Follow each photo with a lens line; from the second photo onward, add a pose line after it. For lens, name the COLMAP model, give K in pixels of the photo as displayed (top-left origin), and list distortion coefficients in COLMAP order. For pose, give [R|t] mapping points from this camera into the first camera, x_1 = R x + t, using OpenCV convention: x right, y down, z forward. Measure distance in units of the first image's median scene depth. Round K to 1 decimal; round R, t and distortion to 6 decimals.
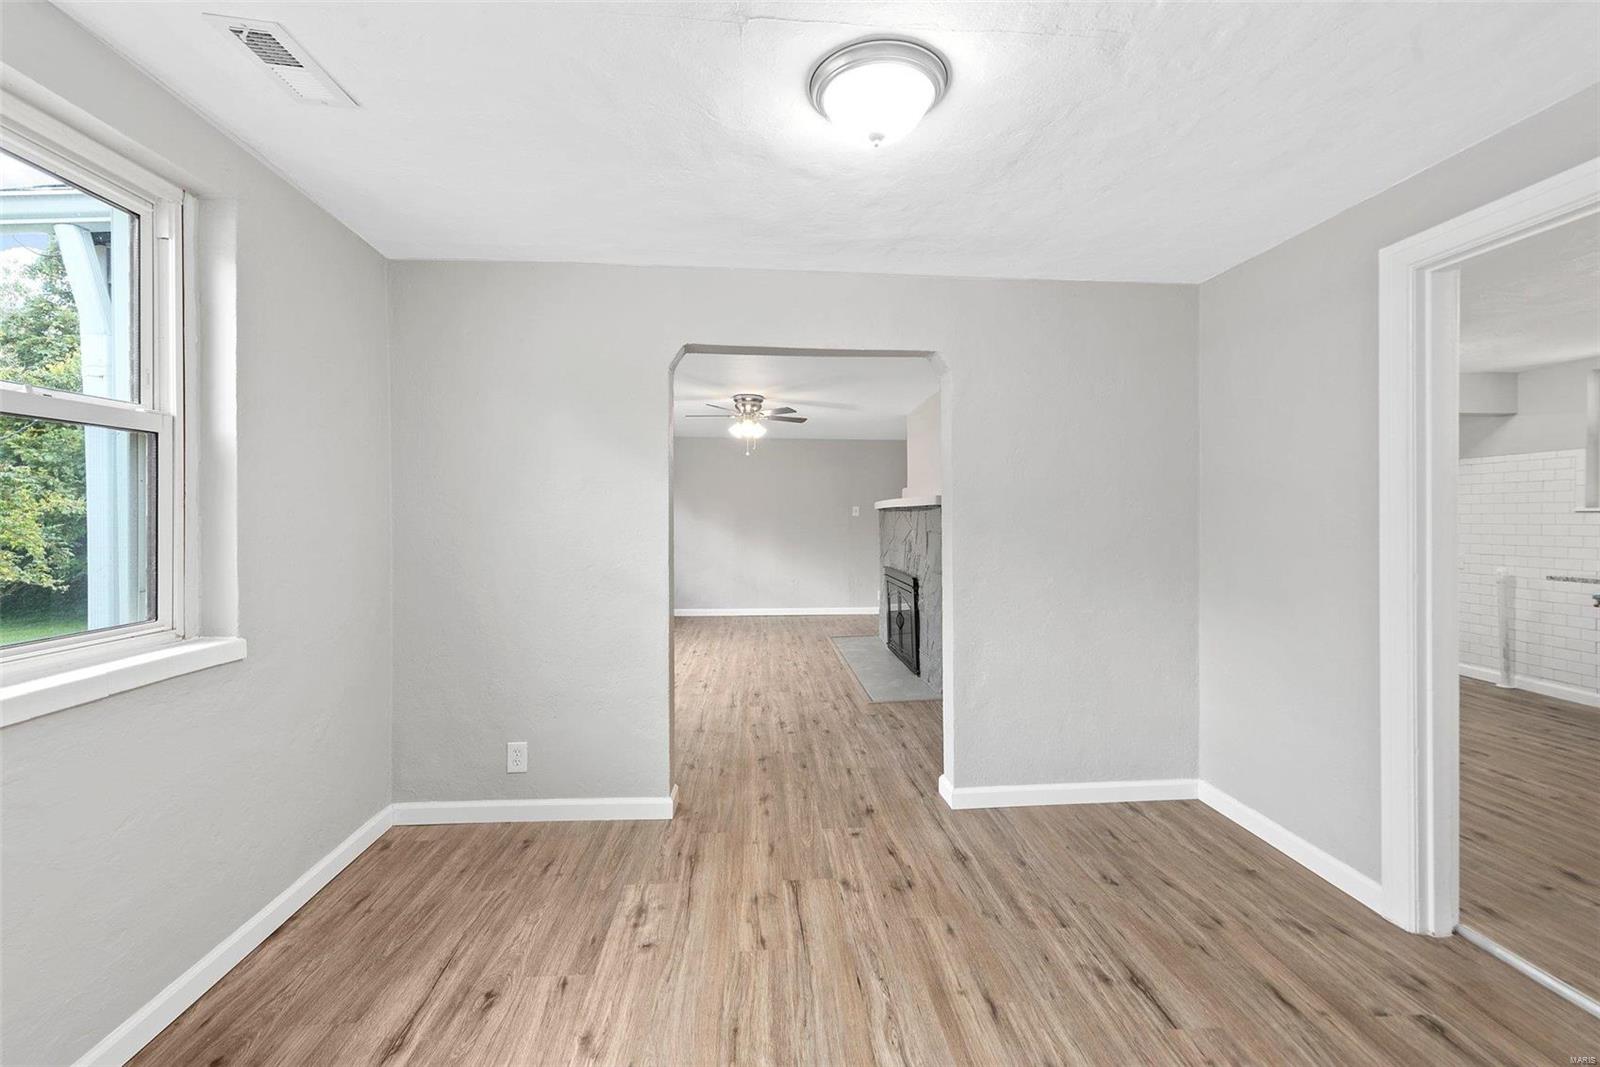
lens RADIAL K [[641.2, 0, 795.8], [0, 641.2, 528.0], [0, 0, 1]] dist [0.017953, -0.004781]
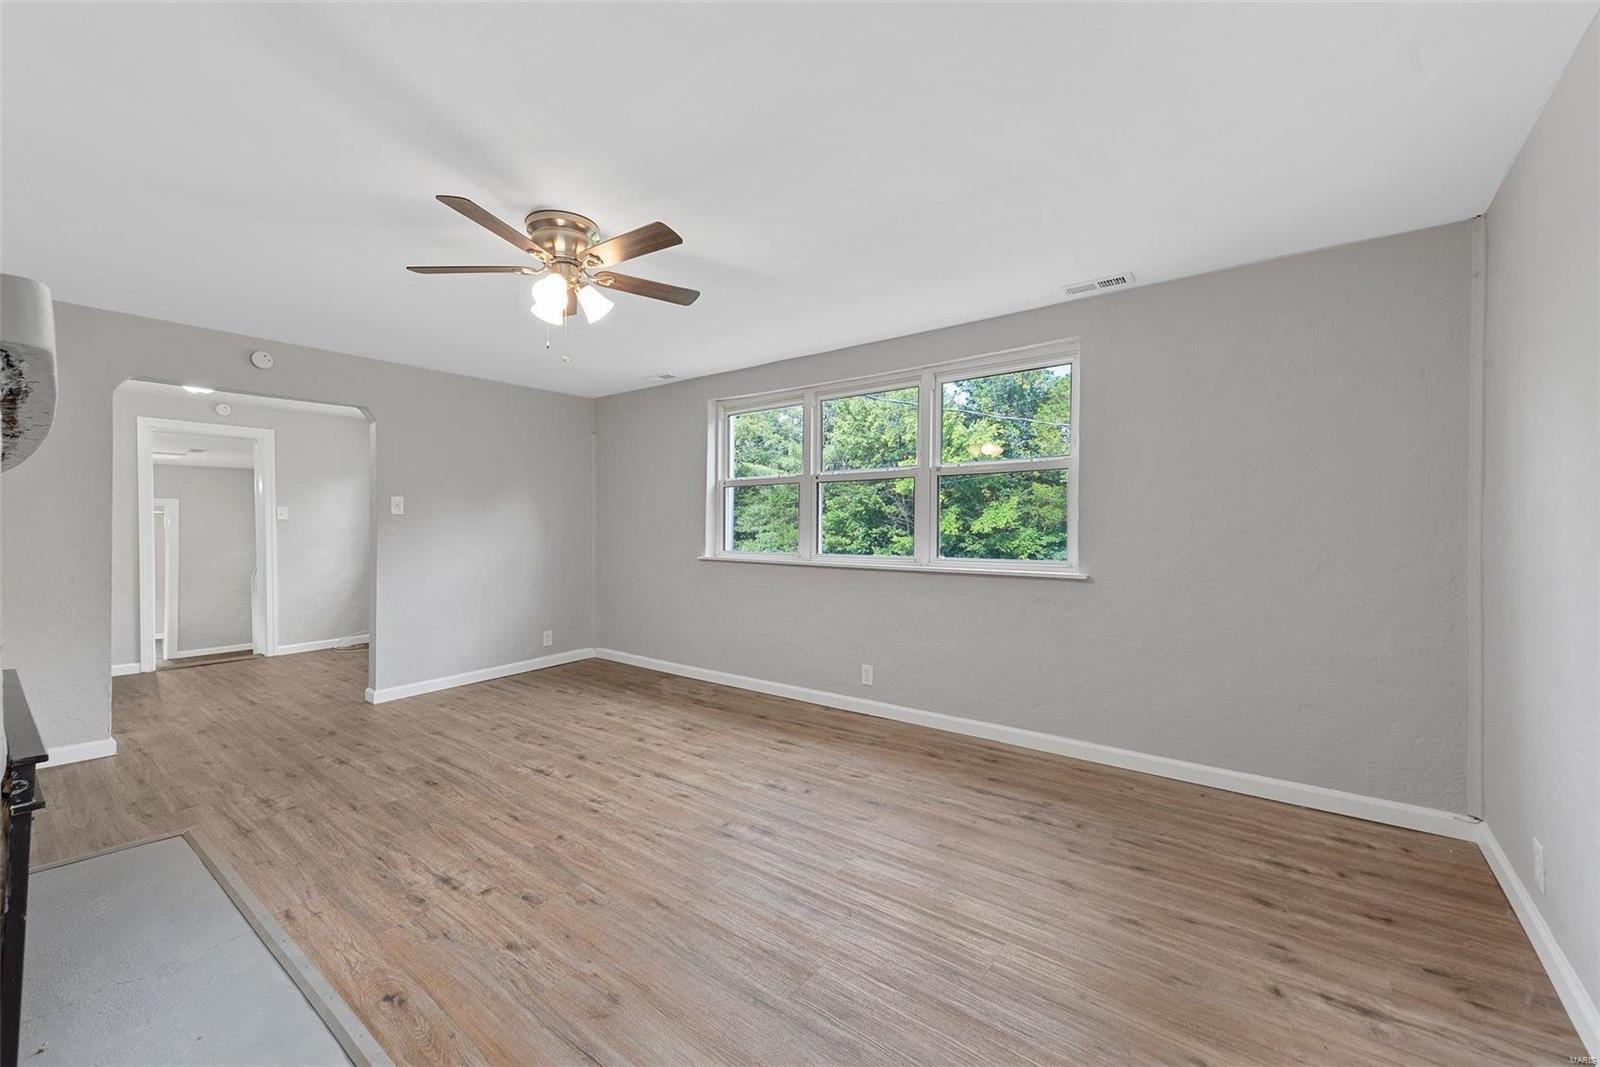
lens RADIAL K [[639.6, 0, 792.4], [0, 639.6, 542.7], [0, 0, 1]] dist [0.019527, -0.005042]
pose [[-0.666315, 0.016708, -0.745483, 0.270565], [-0.009879, 0.999463, 0.031229, -0.009689], [0.745605, 0.028173, -0.665793, 2.589265]]
